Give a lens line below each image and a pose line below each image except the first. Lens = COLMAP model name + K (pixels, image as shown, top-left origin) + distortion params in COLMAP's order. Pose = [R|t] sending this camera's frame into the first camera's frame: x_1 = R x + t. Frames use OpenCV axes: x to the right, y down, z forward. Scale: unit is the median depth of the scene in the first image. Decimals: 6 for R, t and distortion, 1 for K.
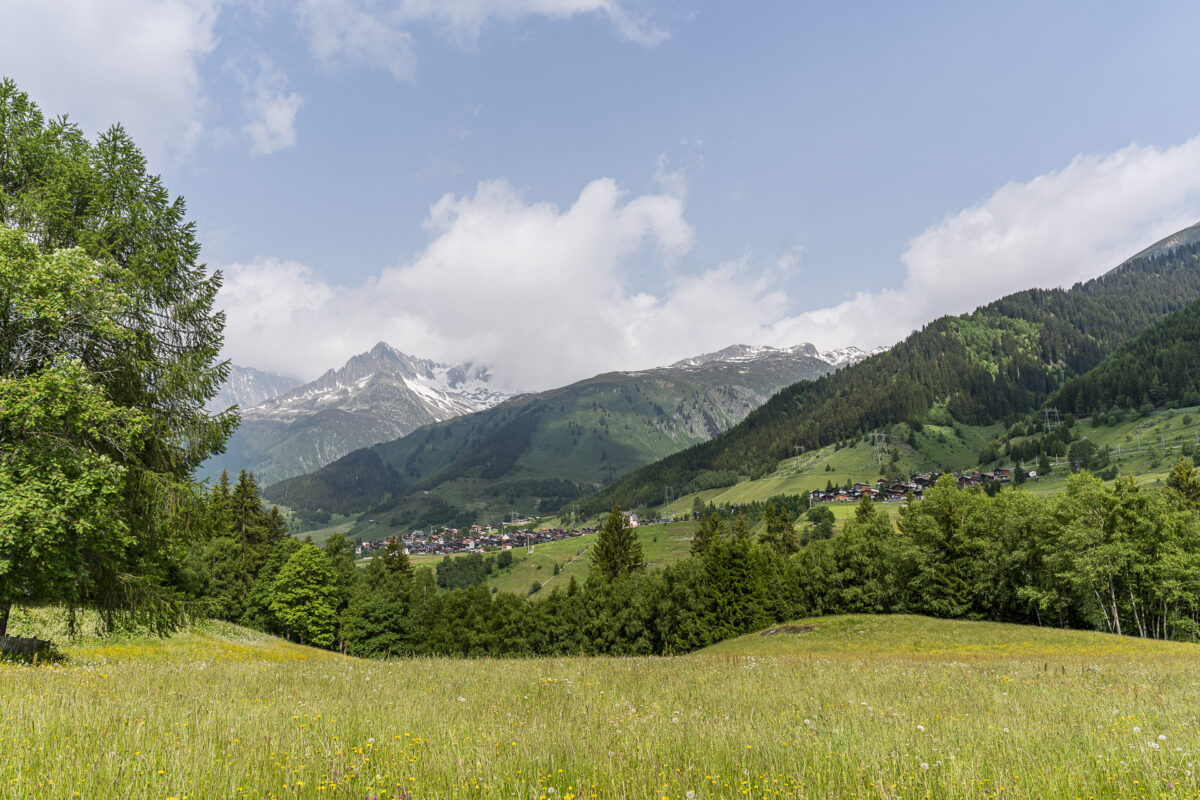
lens RADIAL K [[991.0, 0, 599.9], [0, 991.0, 400.8], [0, 0, 1]] dist [-0.001950, -0.000405]
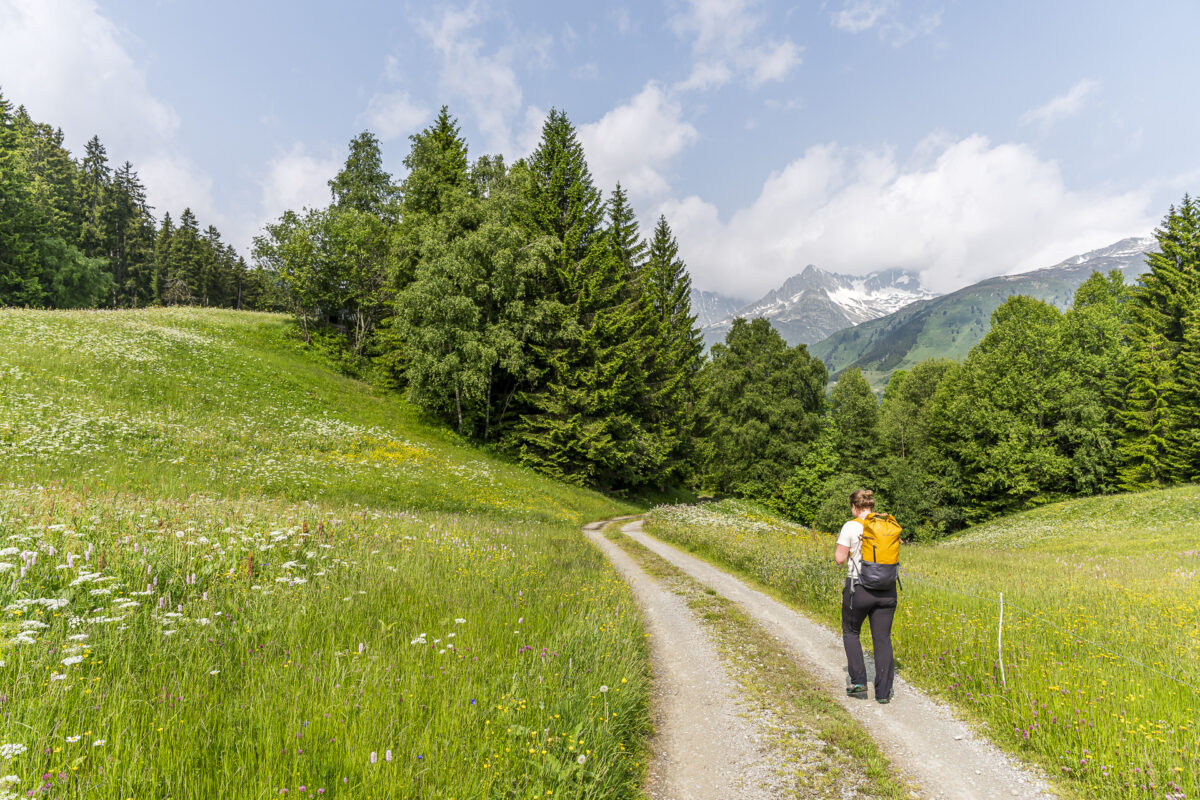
lens RADIAL K [[991.0, 0, 600.2], [0, 991.0, 399.9], [0, 0, 1]] dist [-0.001950, -0.000405]
pose [[0.884254, -0.017612, -0.466675, 0.143285], [0.075279, 0.991596, 0.105216, -0.042577], [0.460900, -0.128169, 0.878148, -0.294777]]
